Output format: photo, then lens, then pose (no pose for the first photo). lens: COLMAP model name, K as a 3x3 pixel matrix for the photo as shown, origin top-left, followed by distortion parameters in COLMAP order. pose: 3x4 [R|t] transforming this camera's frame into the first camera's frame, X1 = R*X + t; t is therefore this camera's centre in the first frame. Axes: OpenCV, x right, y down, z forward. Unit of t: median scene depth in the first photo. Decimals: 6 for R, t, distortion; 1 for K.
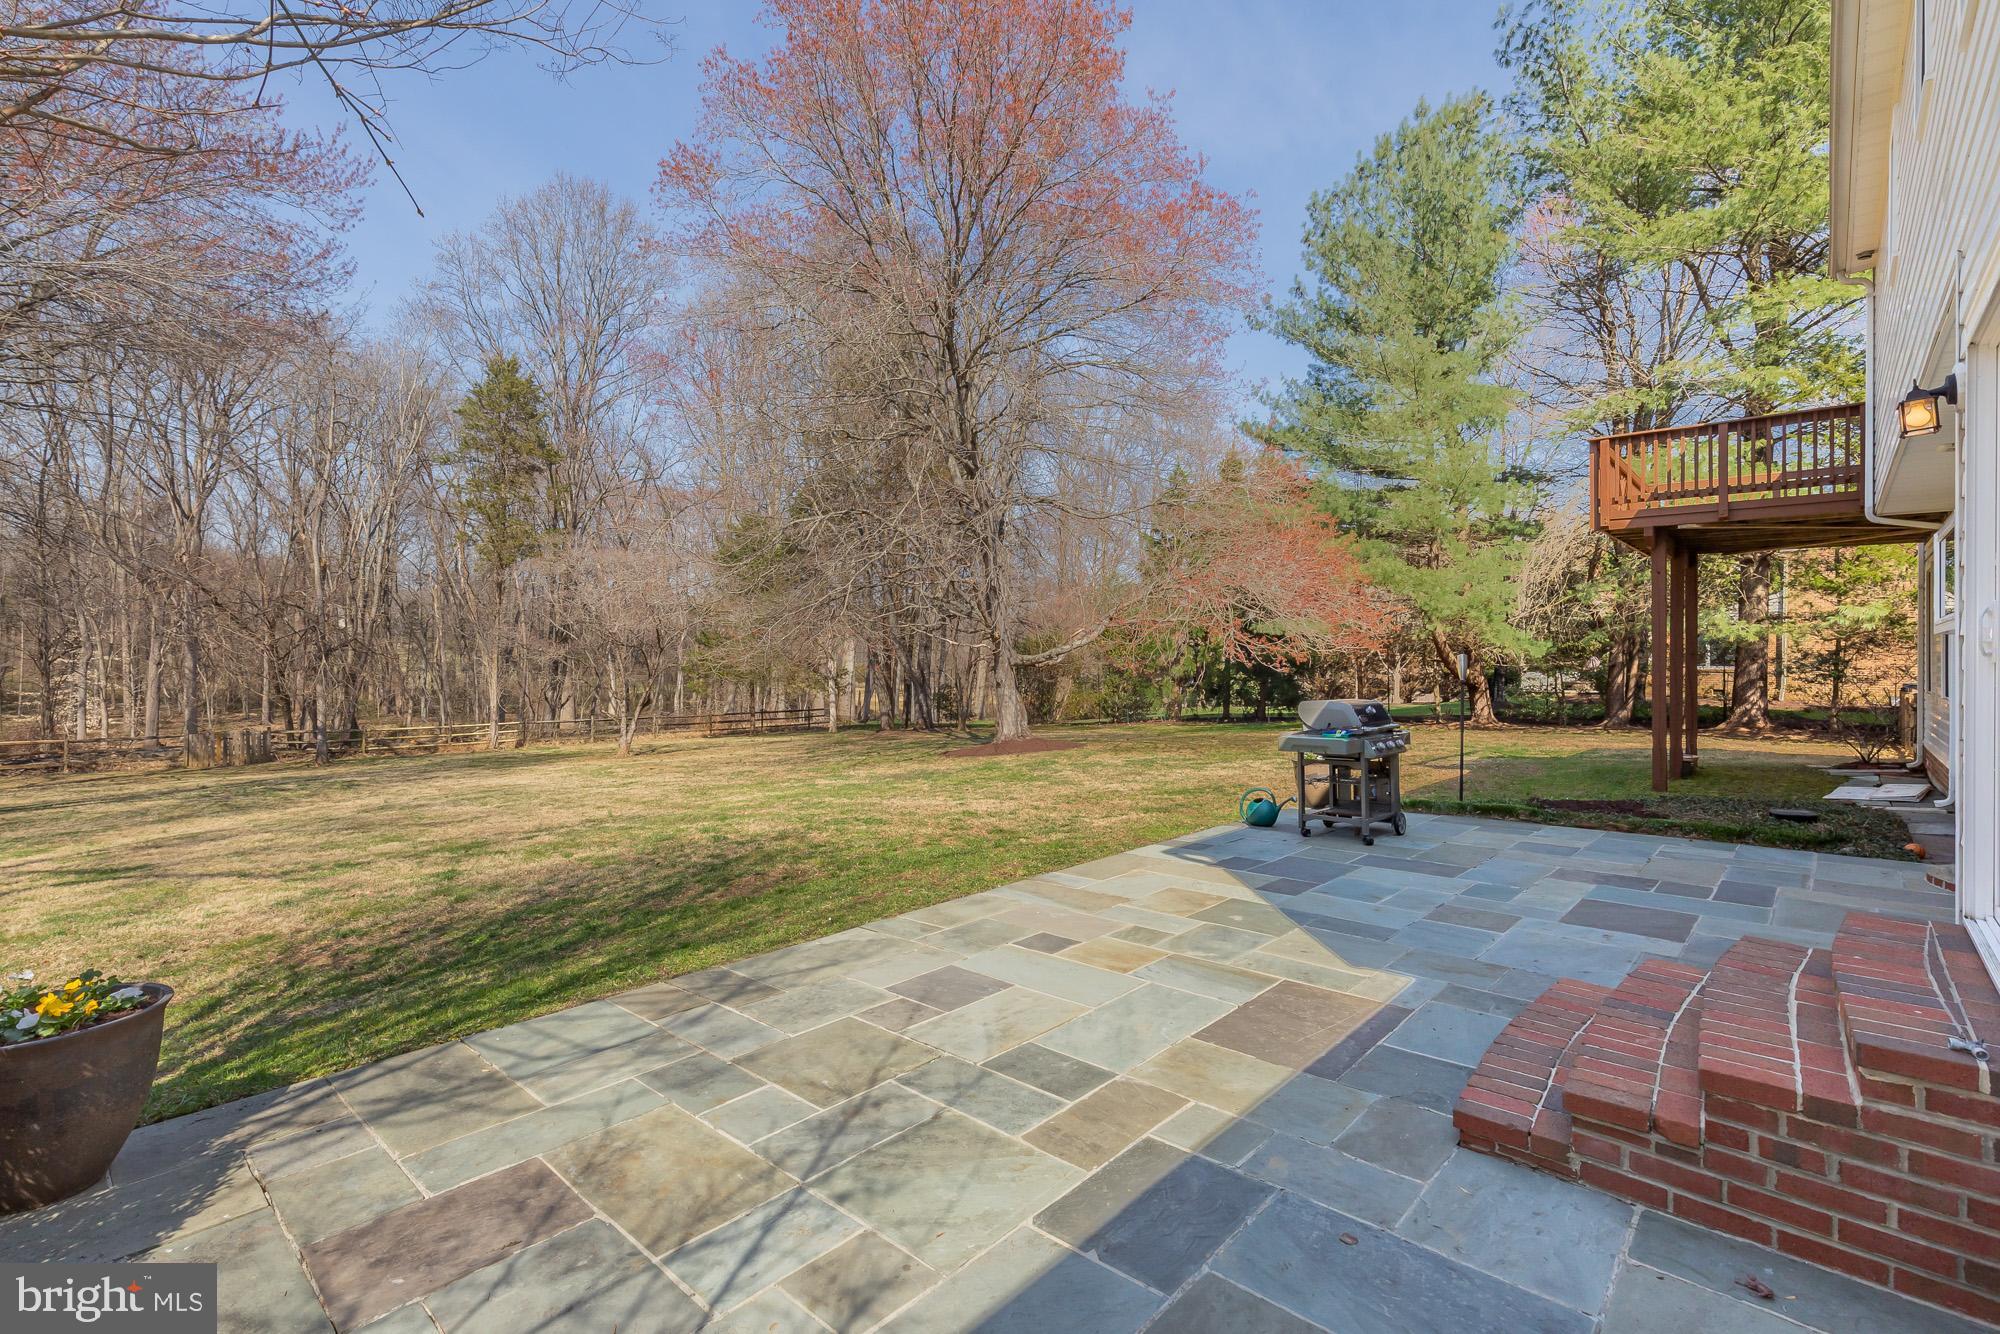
lens RADIAL K [[919.7, 0, 931.1], [0, 919.7, 654.7], [0, 0, 1]] dist [0.002475, 0.000392]
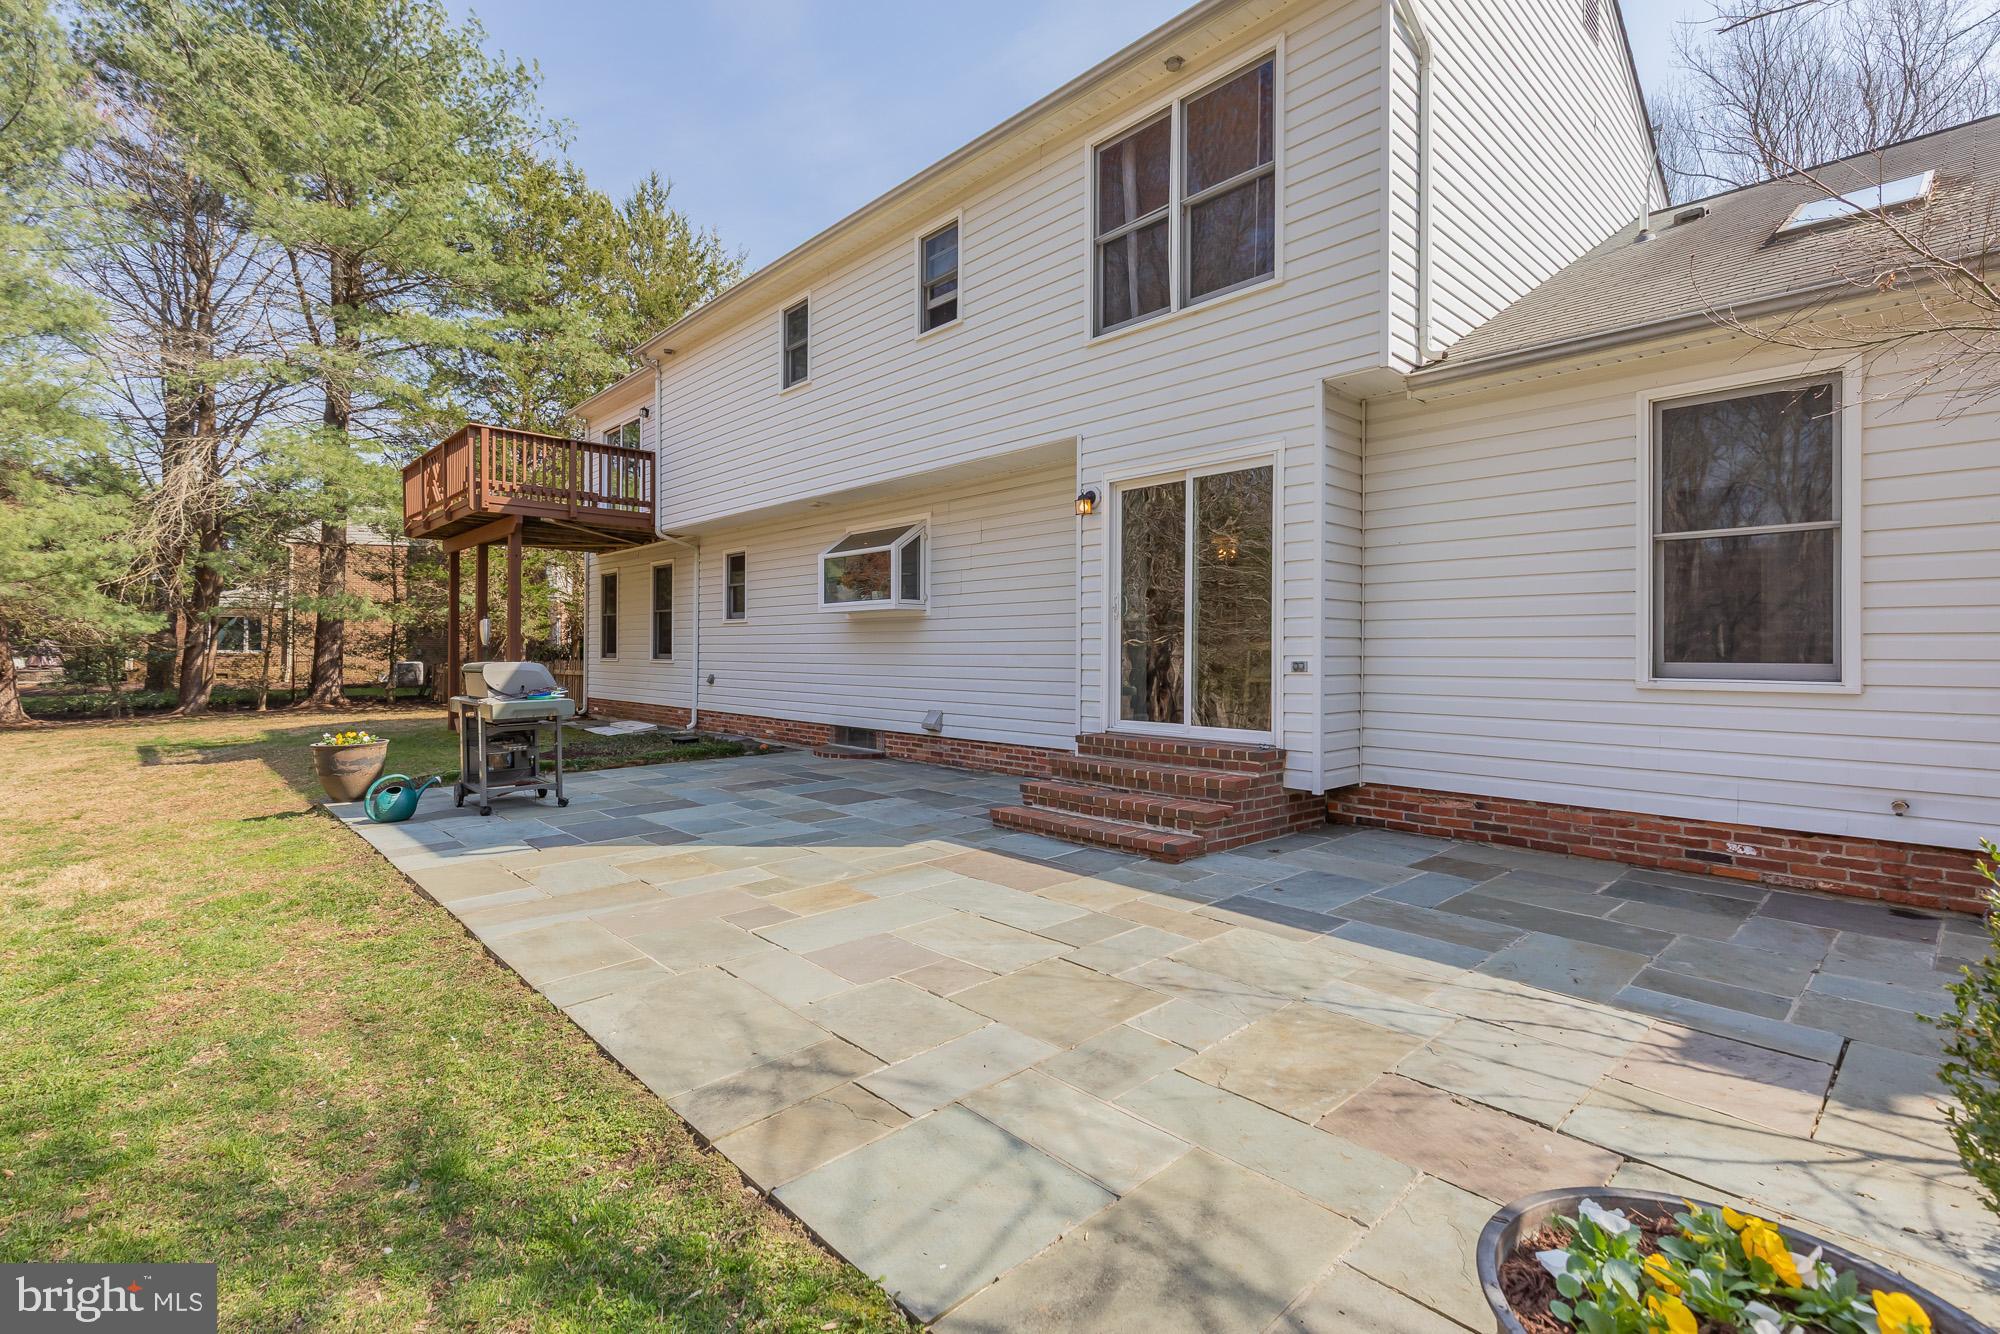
lens RADIAL K [[919.7, 0, 1032.3], [0, 919.7, 606.9], [0, 0, 1]] dist [0.002475, 0.000392]
pose [[0.031706, 0.043801, 0.998537, -1.067767], [-0.002593, 0.999040, -0.043741, 0.074072], [-0.999494, -0.001203, 0.031789, 0.992758]]
